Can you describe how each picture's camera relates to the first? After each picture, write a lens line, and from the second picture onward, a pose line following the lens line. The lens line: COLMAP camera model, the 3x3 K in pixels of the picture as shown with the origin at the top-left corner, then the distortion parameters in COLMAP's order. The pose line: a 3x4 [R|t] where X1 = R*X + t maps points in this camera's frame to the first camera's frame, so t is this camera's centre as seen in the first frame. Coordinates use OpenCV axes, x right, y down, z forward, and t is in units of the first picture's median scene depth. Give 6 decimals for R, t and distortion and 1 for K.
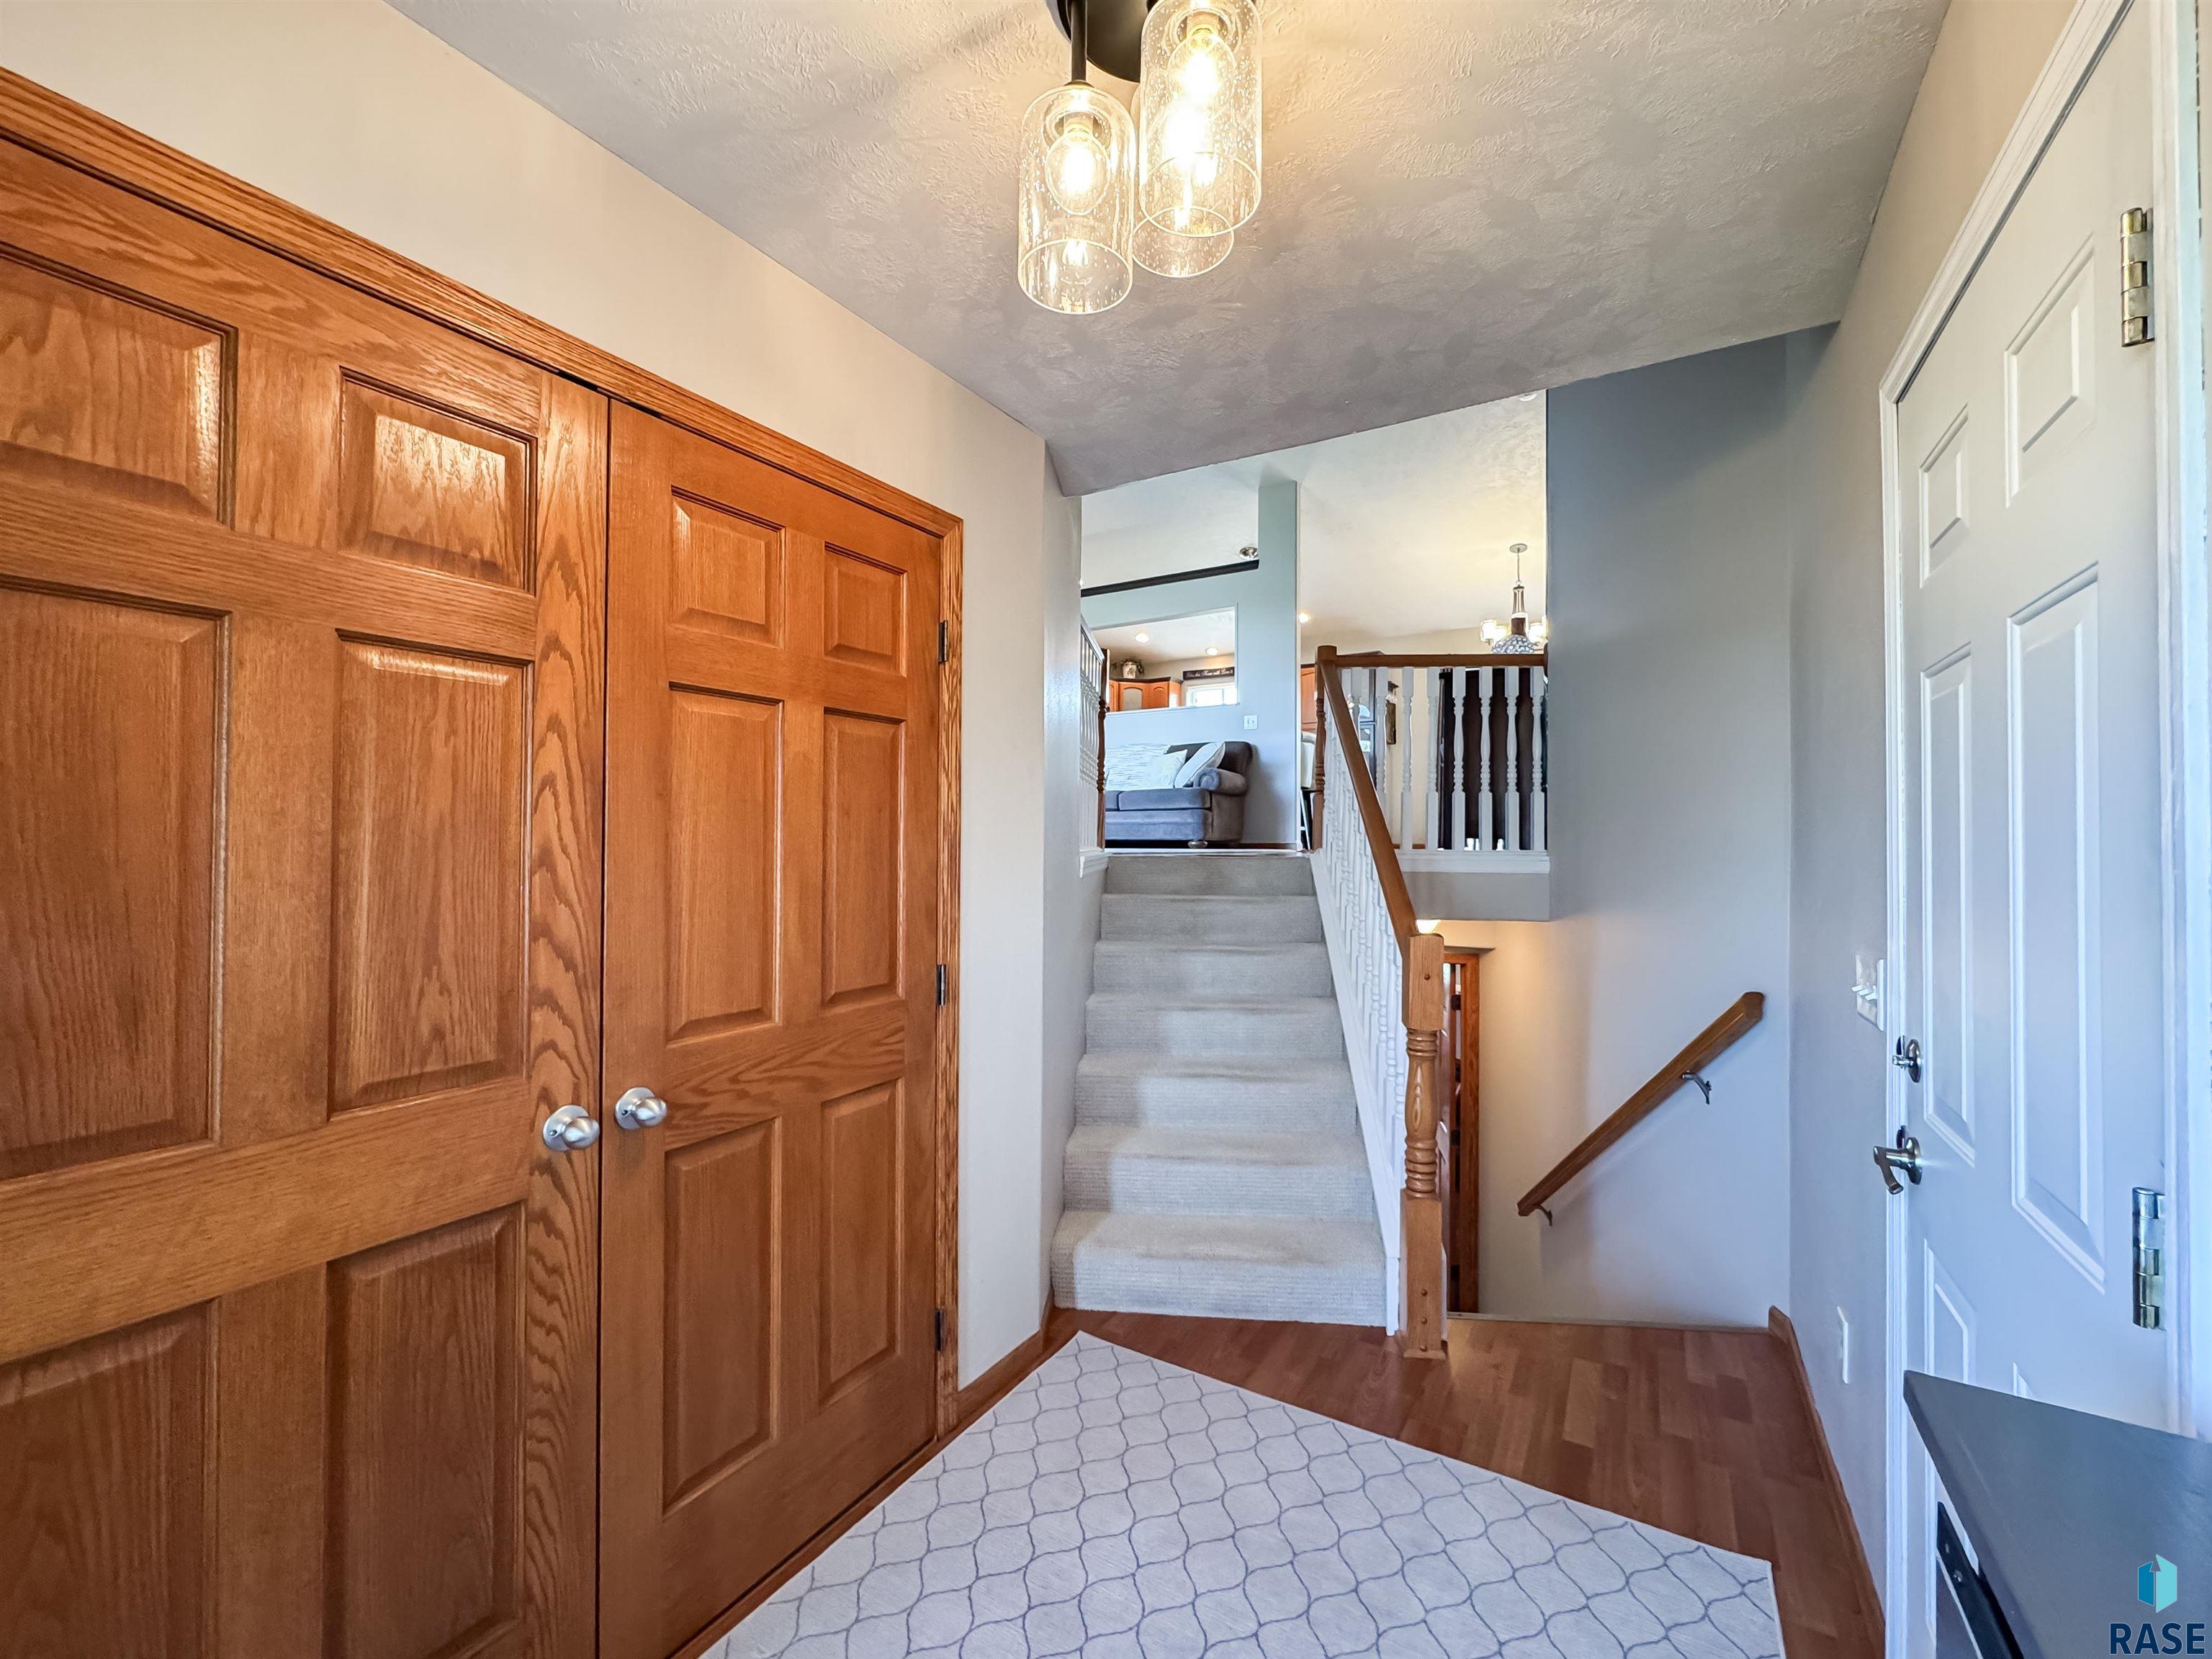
lens RADIAL K [[891.6, 0, 1106.0], [0, 891.6, 829.5], [0, 0, 1]] dist [-0.000661, -0.000043]
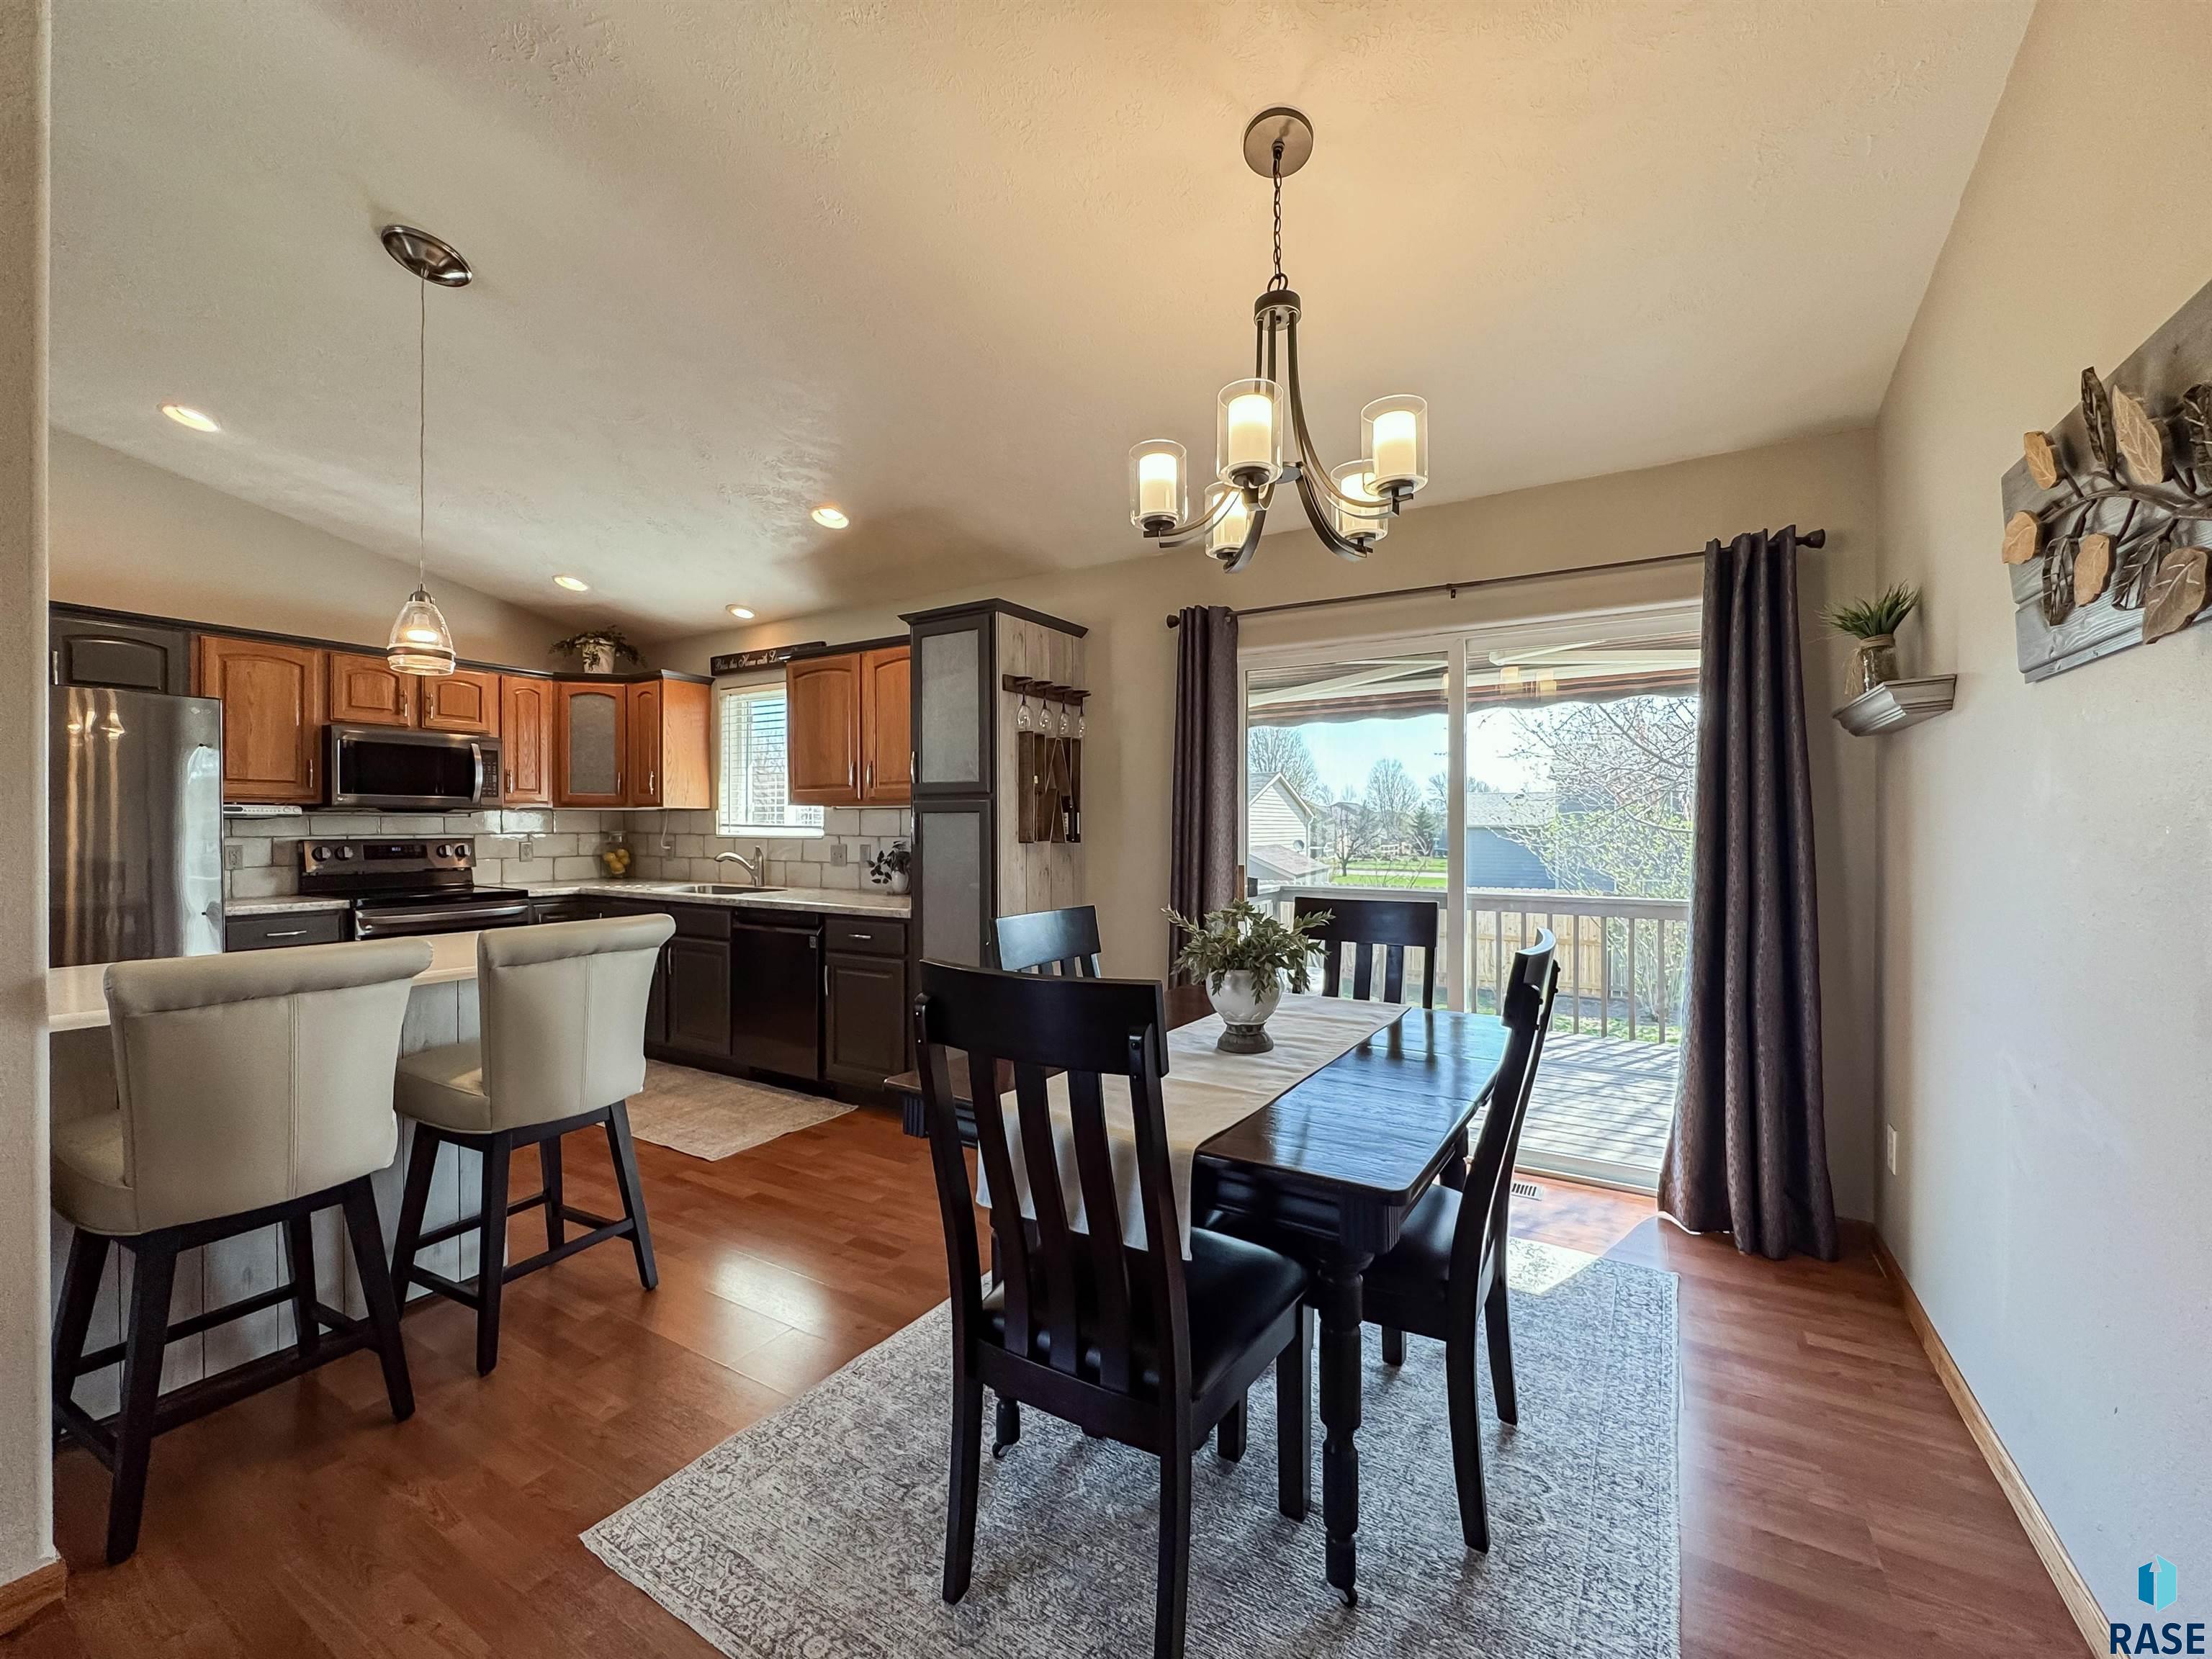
lens RADIAL K [[891.6, 0, 1106.0], [0, 891.6, 829.5], [0, 0, 1]] dist [-0.000661, -0.000043]
pose [[0.999992, -0.002290, 0.003318, 0.296645], [0.002239, 0.999881, 0.015280, -0.093494], [-0.003353, -0.015273, 0.999878, 0.527156]]
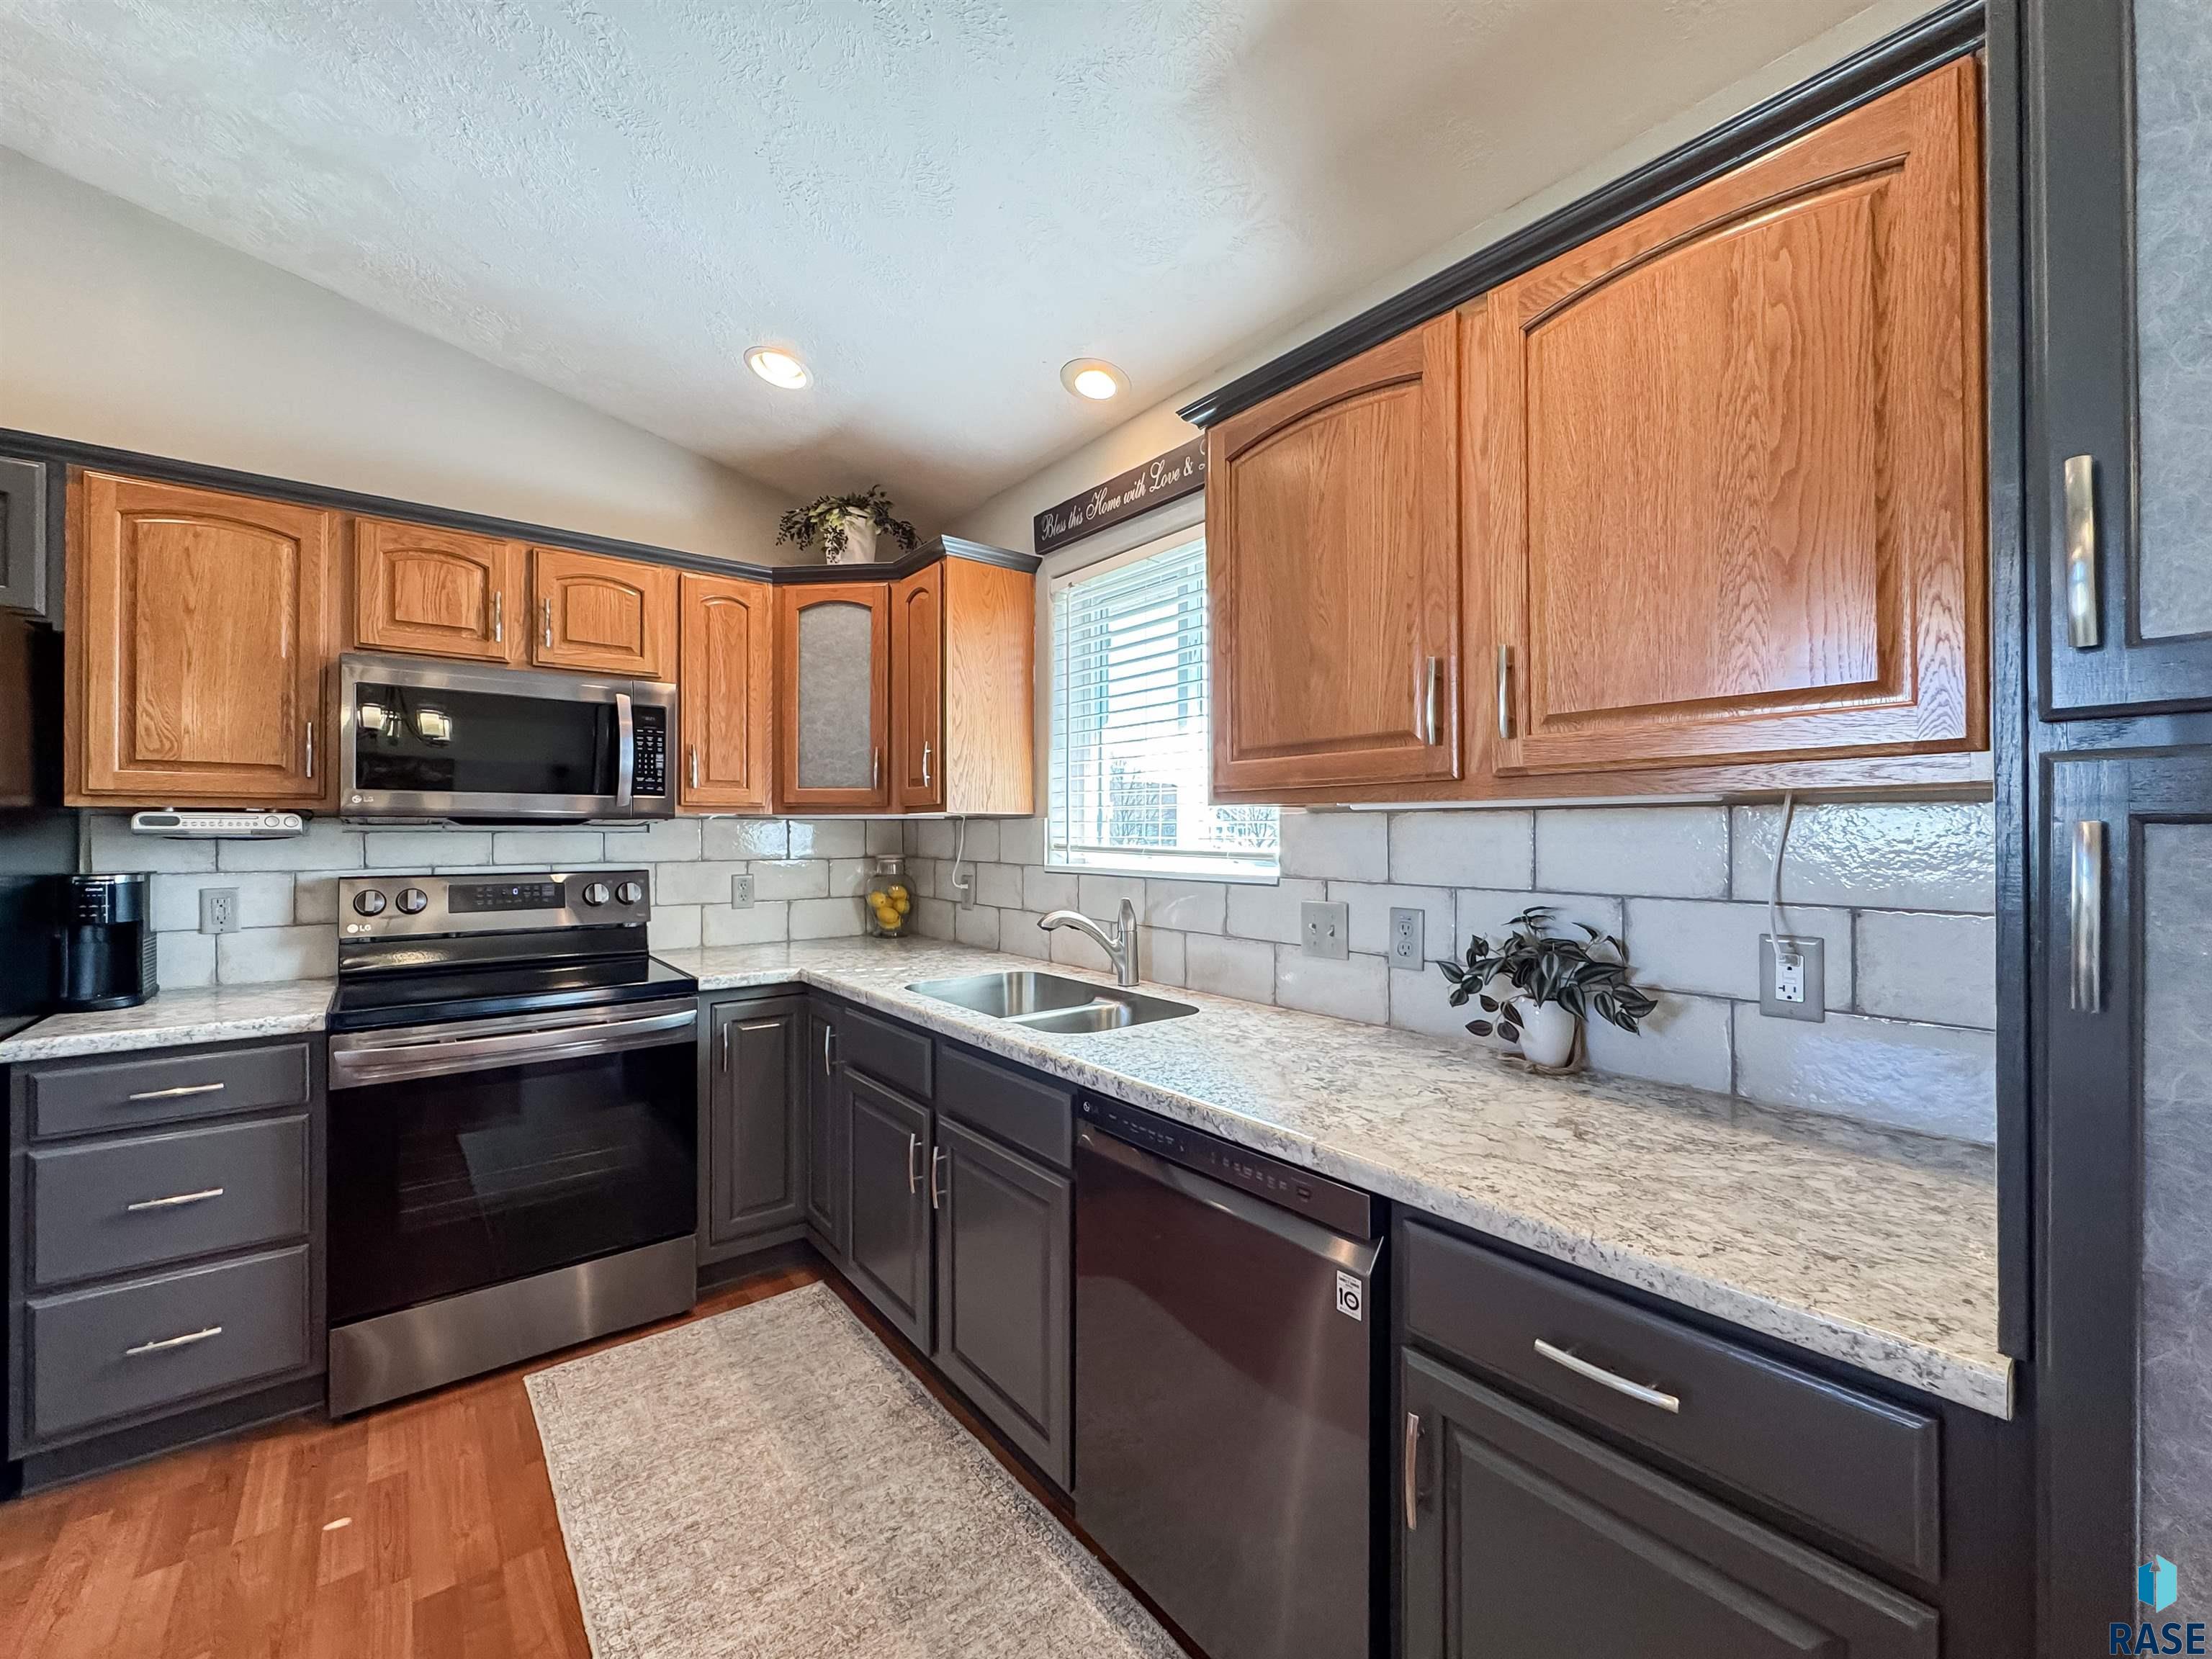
lens RADIAL K [[891.7, 0, 1106.0], [0, 891.7, 829.5], [0, 0, 1]] dist [-0.003900, -0.000419]
pose [[0.938488, -0.003881, -0.345289, 0.188615], [0.006112, 0.999967, 0.005374, -0.095002], [0.345257, -0.007154, 0.938481, 0.784617]]
